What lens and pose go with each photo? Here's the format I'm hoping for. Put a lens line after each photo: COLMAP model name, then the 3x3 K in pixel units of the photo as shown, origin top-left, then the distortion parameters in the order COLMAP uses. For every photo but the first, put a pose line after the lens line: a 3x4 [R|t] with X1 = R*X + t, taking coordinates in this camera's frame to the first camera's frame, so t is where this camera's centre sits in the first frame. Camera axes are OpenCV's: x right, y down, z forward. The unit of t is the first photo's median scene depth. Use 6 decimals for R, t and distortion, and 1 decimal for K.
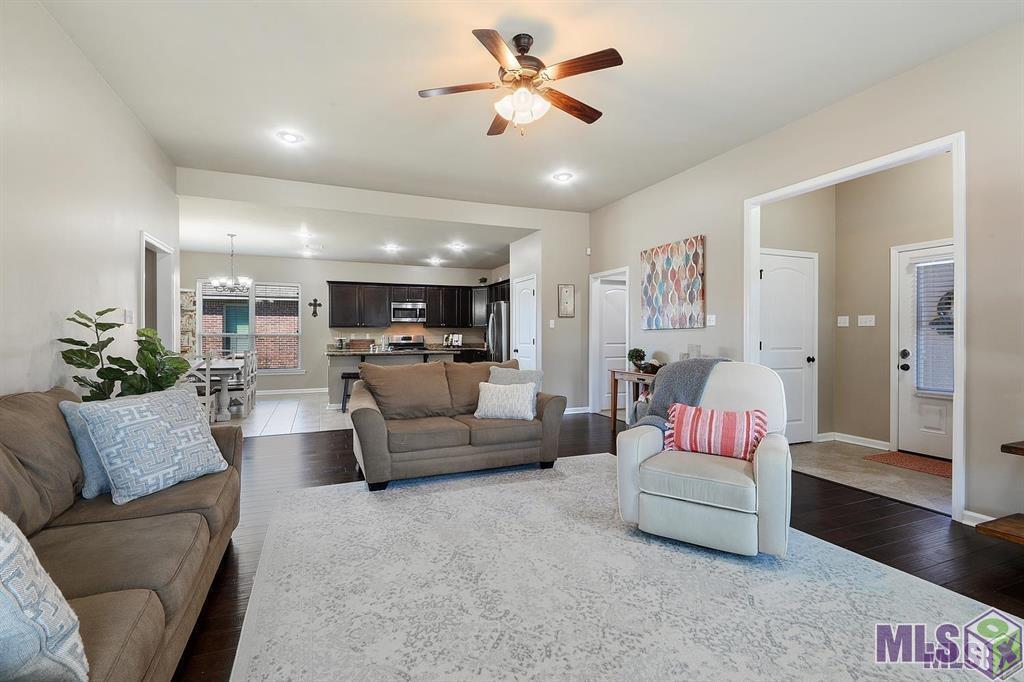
lens RADIAL K [[471.9, 0, 506.1], [0, 471.9, 342.0], [0, 0, 1]] dist [-0.000659, -0.000736]
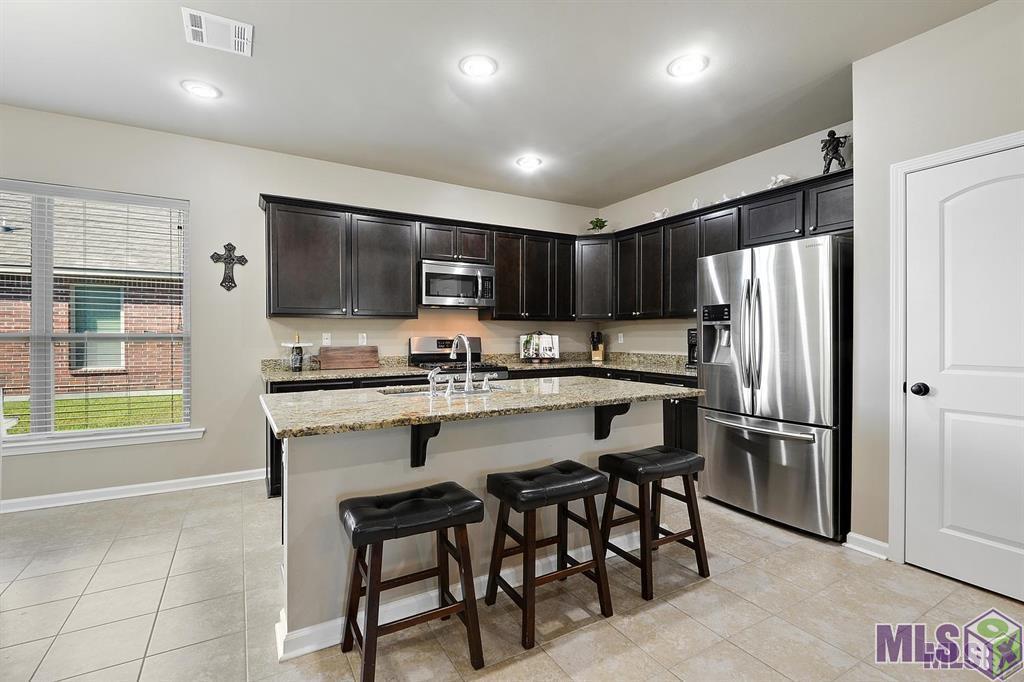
lens RADIAL K [[466.4, 0, 509.1], [0, 466.4, 337.5], [0, 0, 1]] dist [-0.002003, -0.000531]
pose [[0.991278, -0.002164, 0.131773, -0.217103], [0.003422, 0.999951, -0.009320, -0.009178], [-0.131746, 0.009690, 0.991236, 0.564353]]
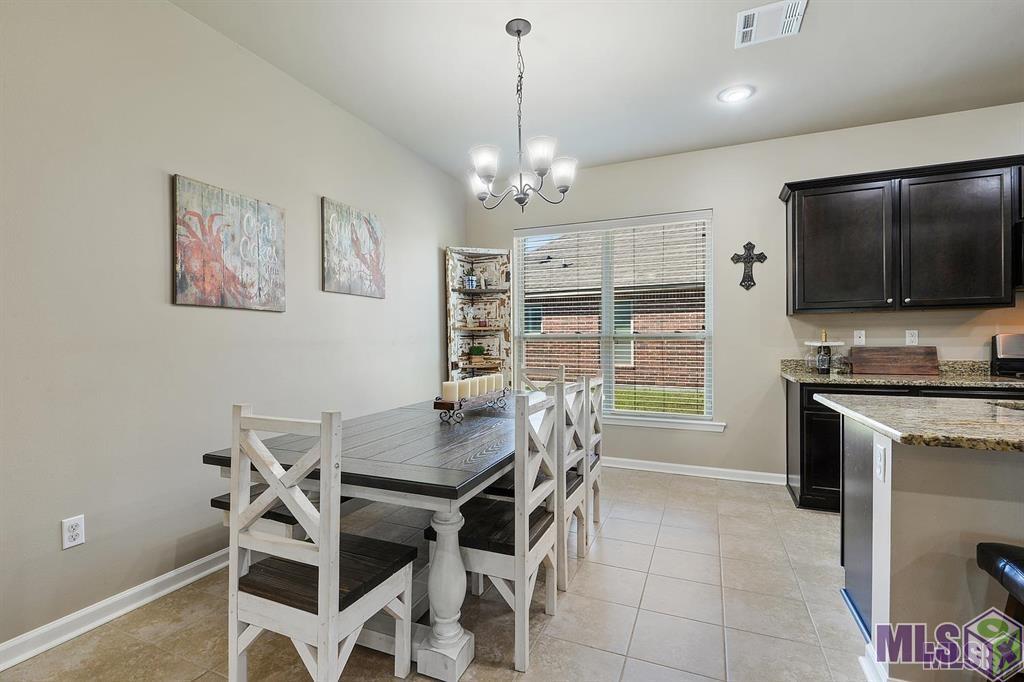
lens RADIAL K [[471.9, 0, 506.1], [0, 471.9, 342.0], [0, 0, 1]] dist [-0.000659, -0.000736]
pose [[0.690034, -0.003071, -0.723770, -0.249878], [-0.005585, 0.999939, -0.009568, -0.004089], [0.723755, 0.010644, 0.689975, 0.560706]]
